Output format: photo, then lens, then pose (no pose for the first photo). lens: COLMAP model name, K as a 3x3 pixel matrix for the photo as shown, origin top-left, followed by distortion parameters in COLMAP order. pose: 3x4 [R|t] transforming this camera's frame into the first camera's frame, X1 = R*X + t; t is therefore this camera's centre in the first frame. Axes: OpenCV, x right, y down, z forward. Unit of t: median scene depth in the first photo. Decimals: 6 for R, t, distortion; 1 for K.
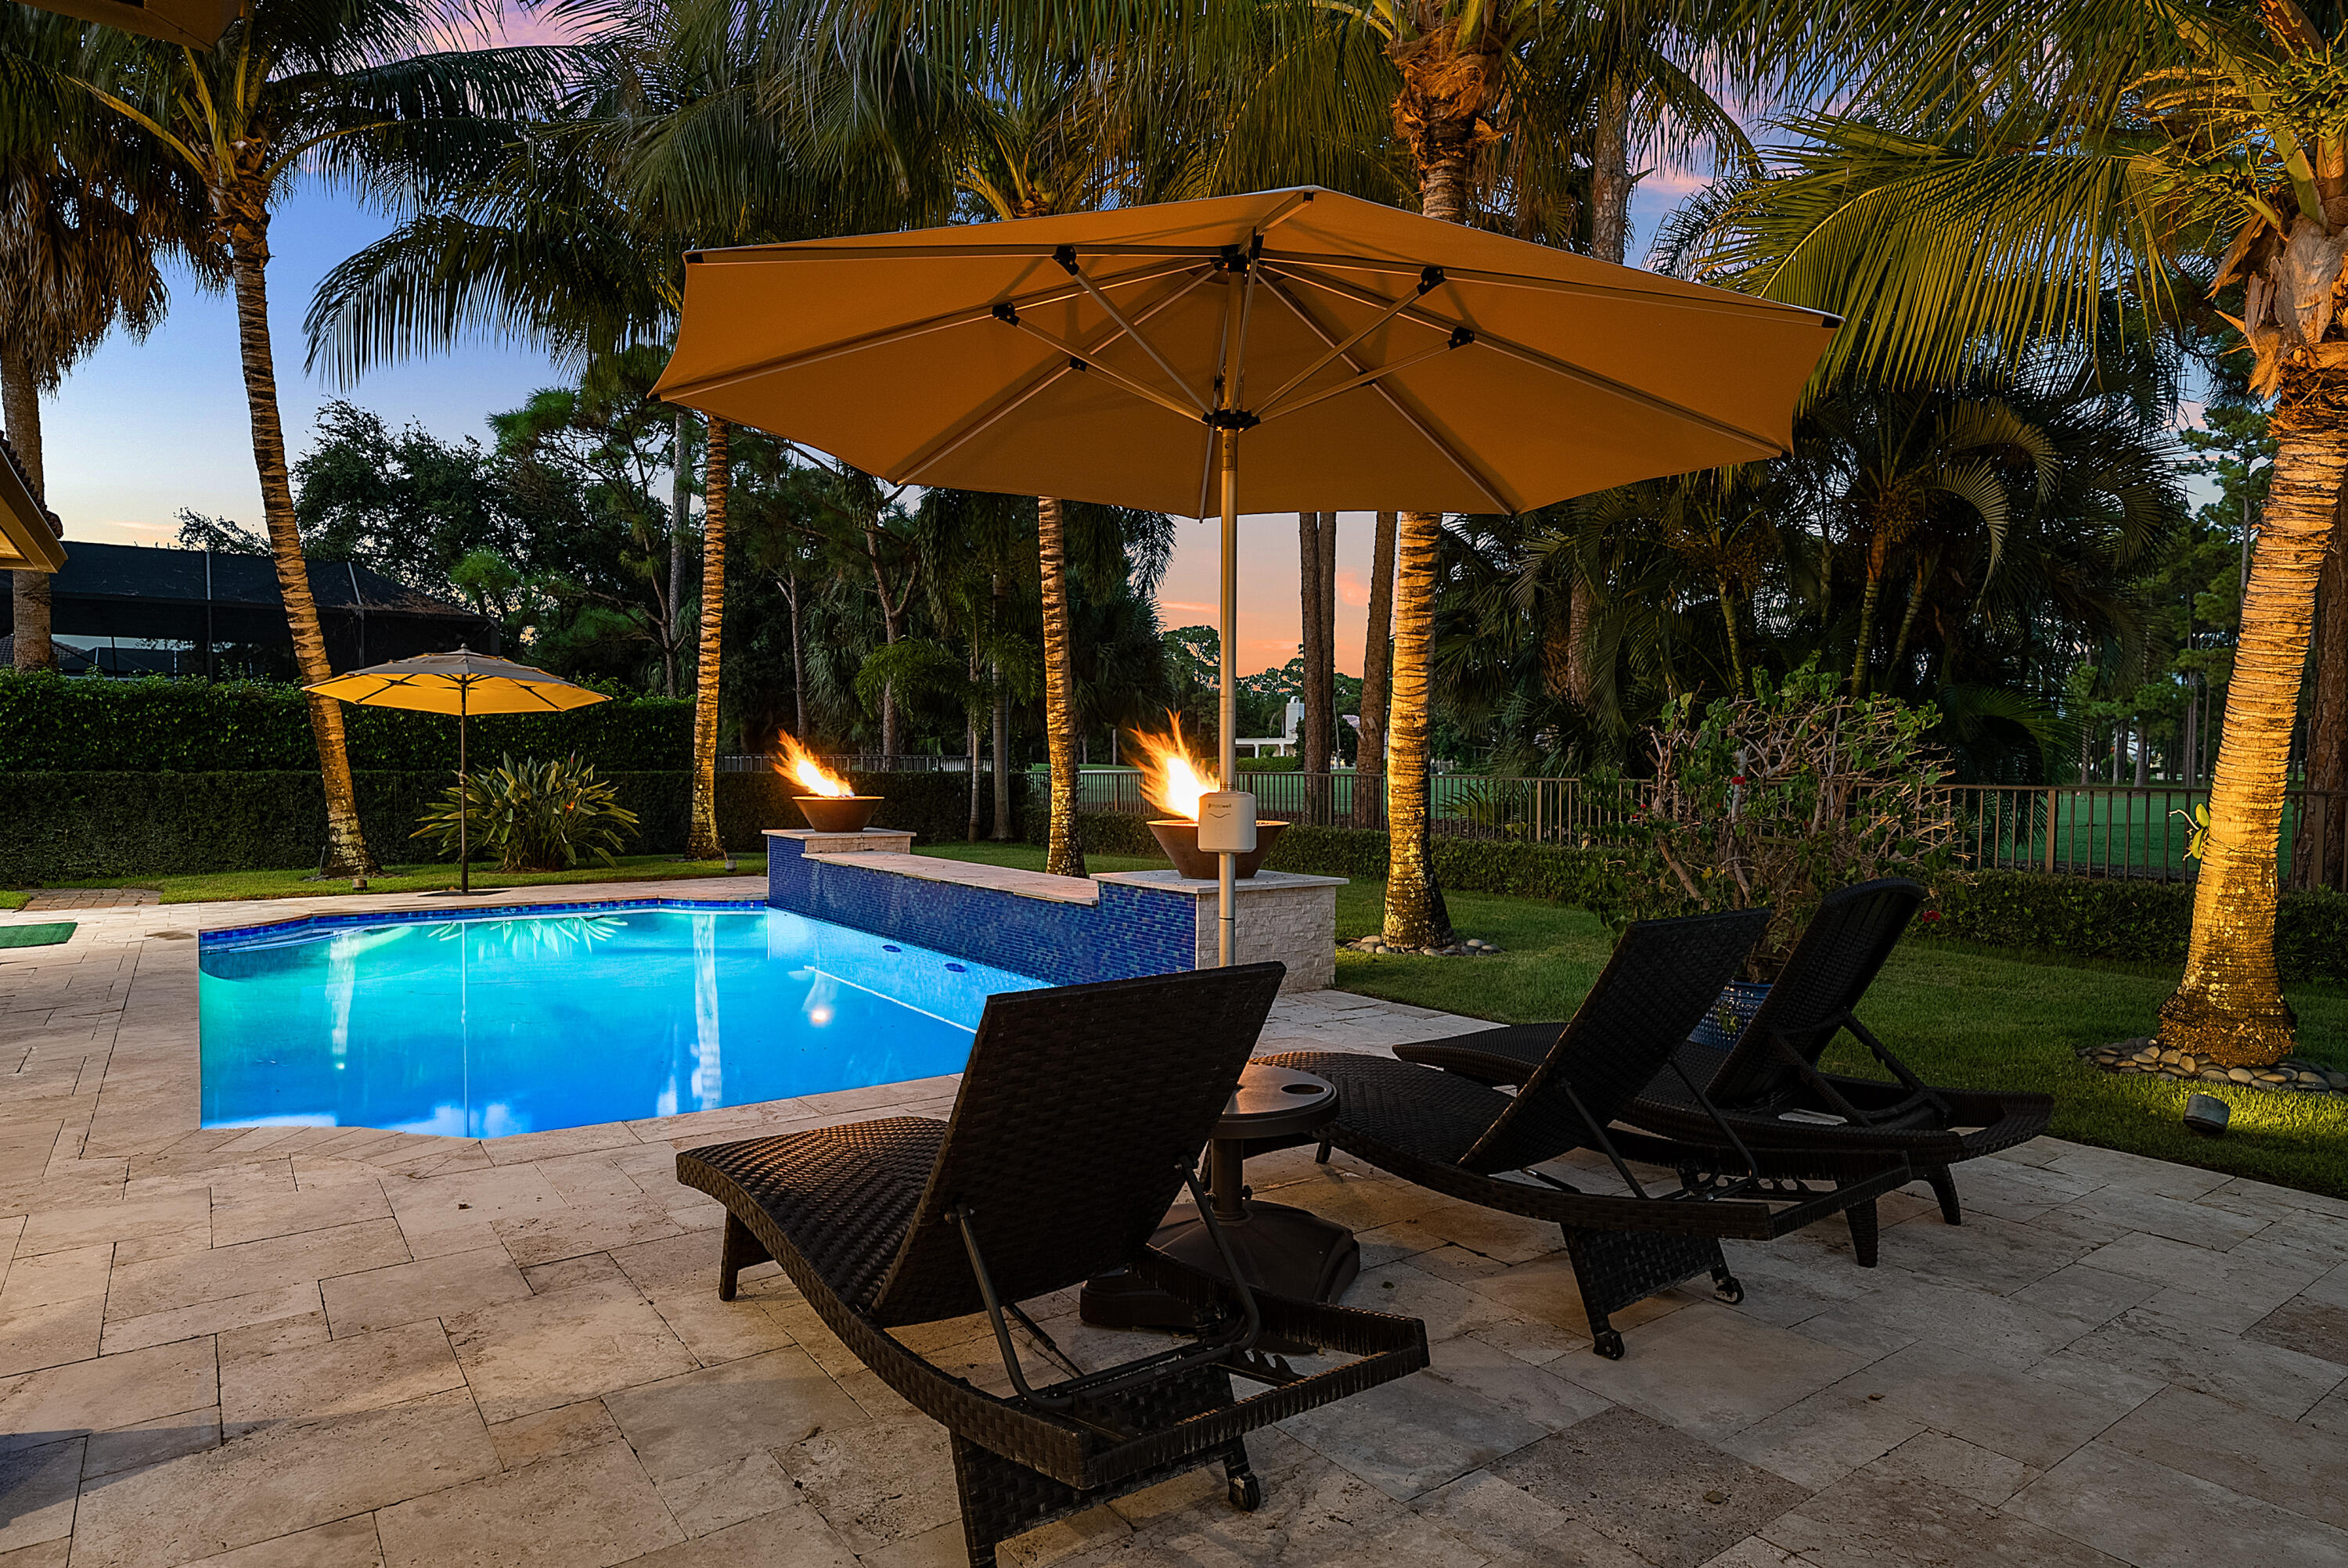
lens RADIAL K [[1358.9, 0, 1176.9], [0, 1358.9, 795.2], [0, 0, 1]] dist [0.004495, -0.002202]
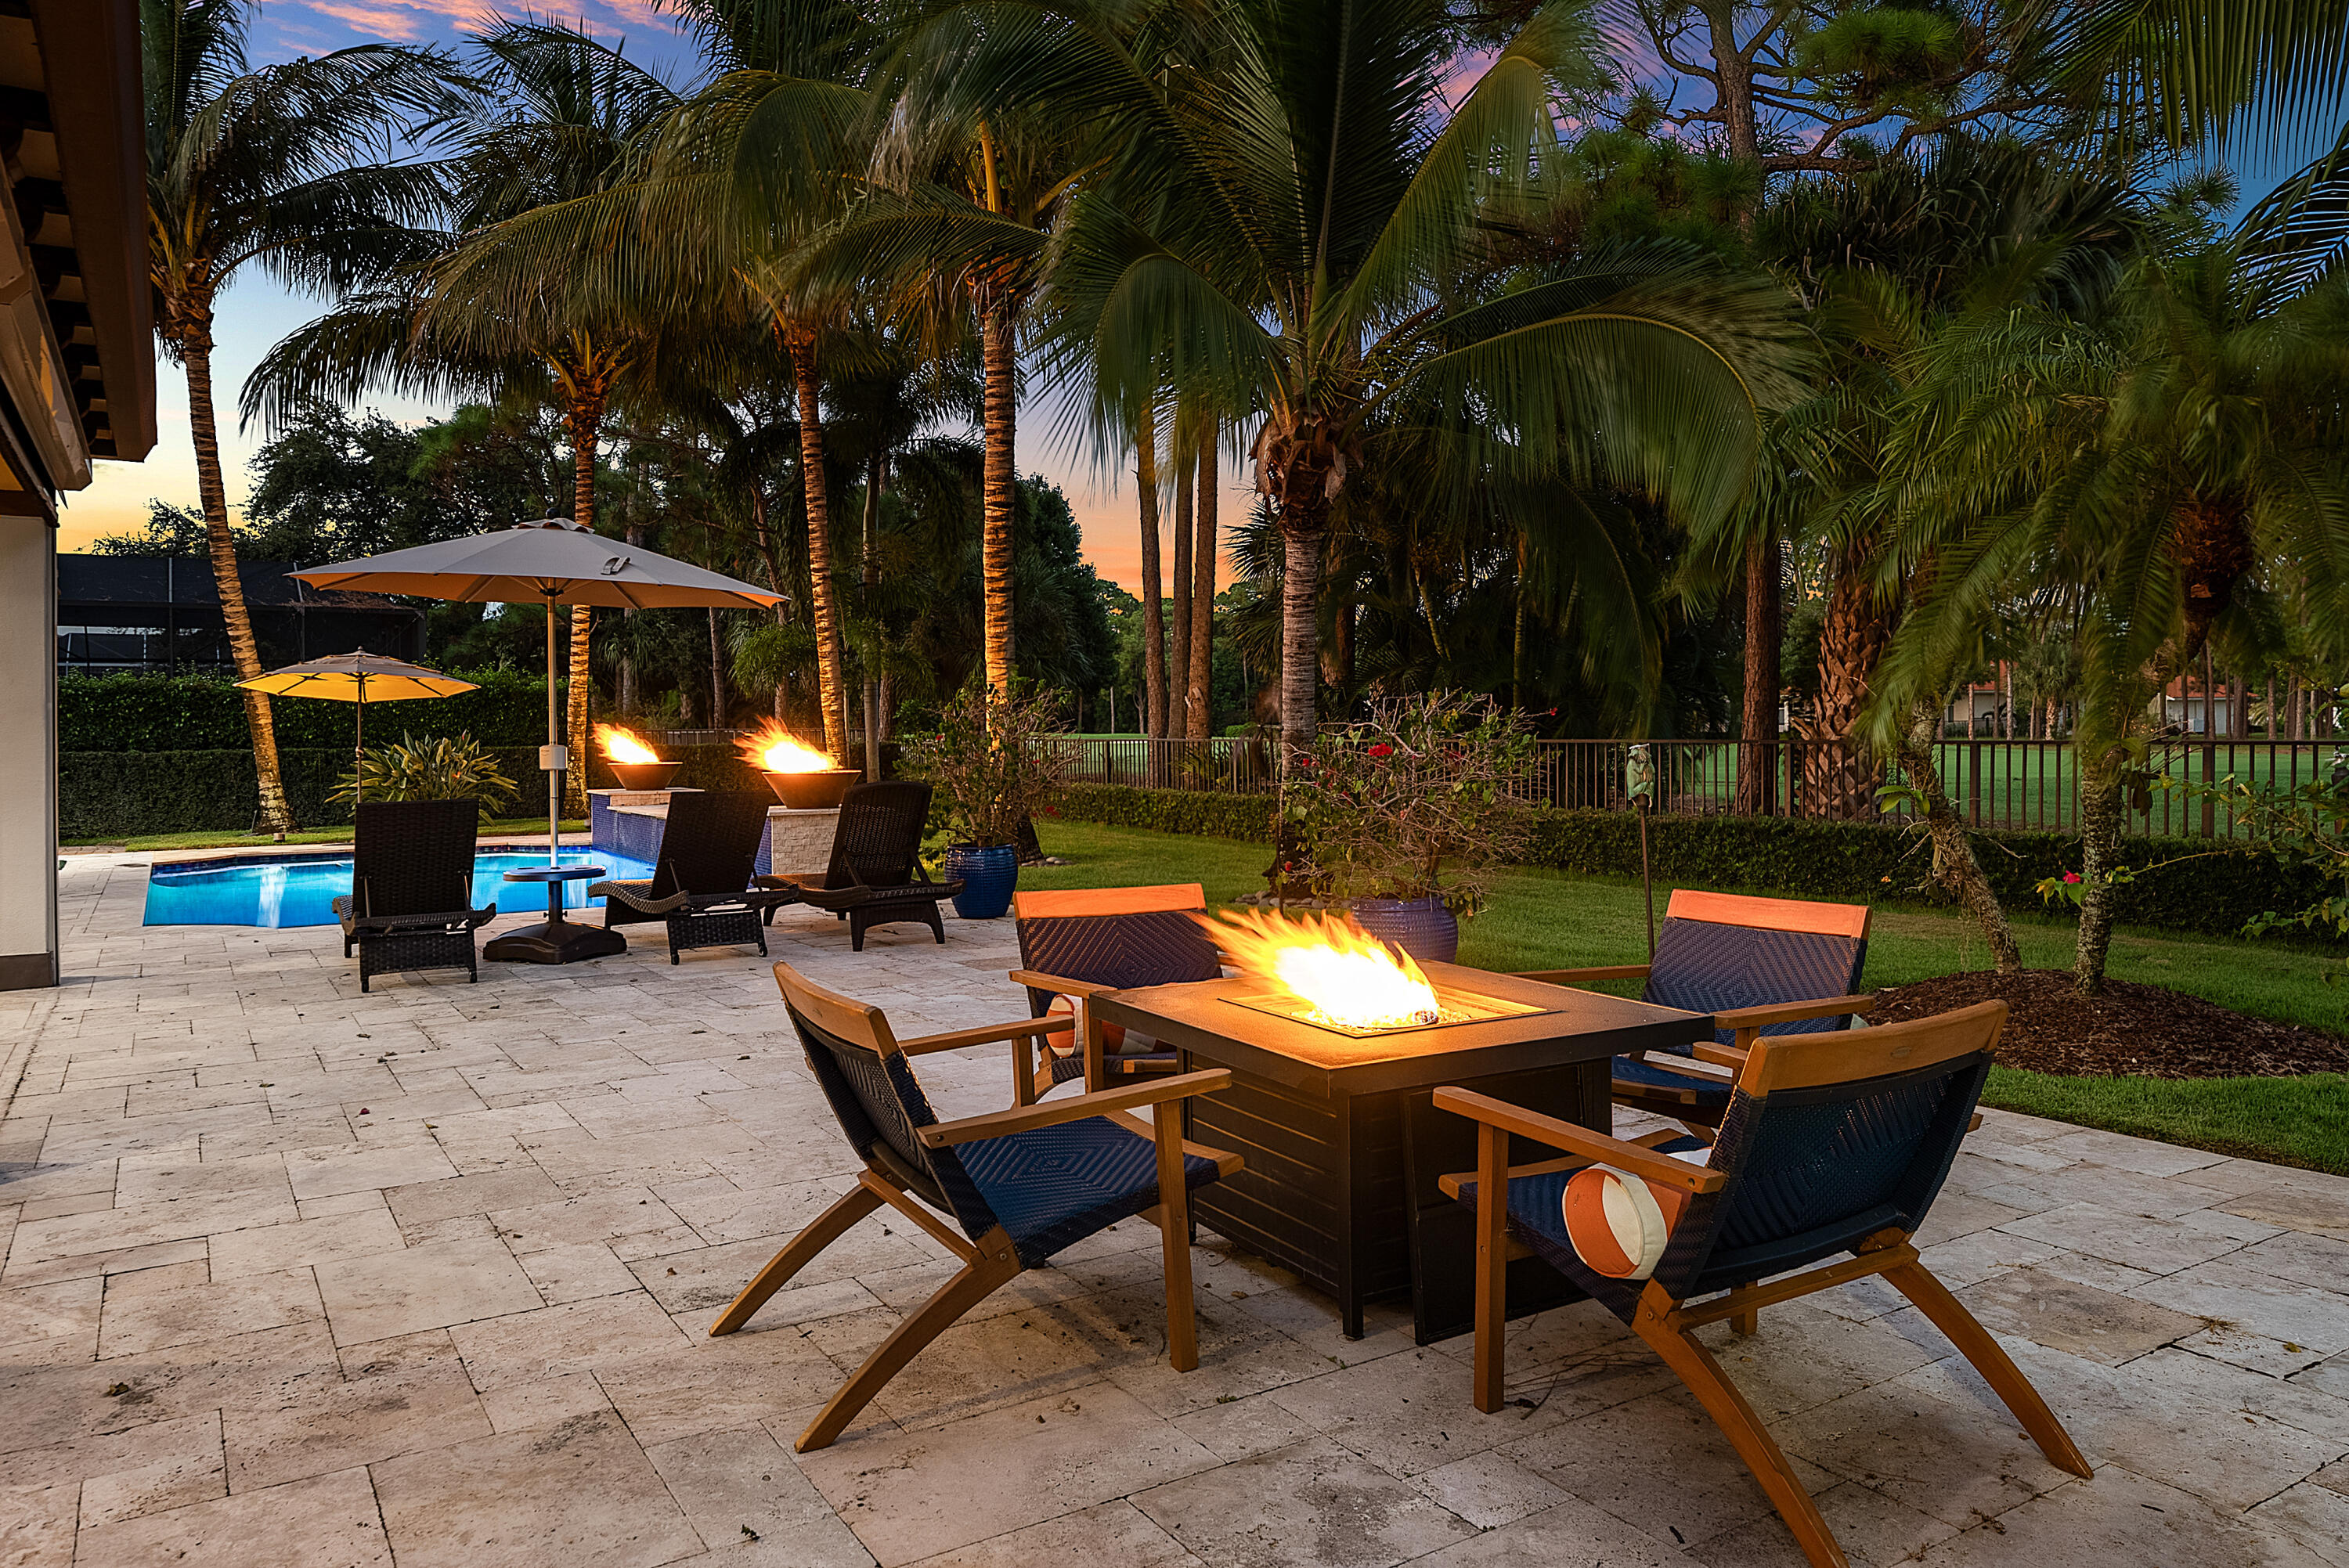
lens RADIAL K [[1588.2, 0, 1221.9], [0, 1588.2, 719.8], [0, 0, 1]] dist [-0.001574, 0.004155]
pose [[0.999092, -0.015483, -0.039699, 0.297612], [0.014262, 0.999422, -0.030851, 0.012262], [0.040153, 0.030257, 0.998735, -0.392865]]
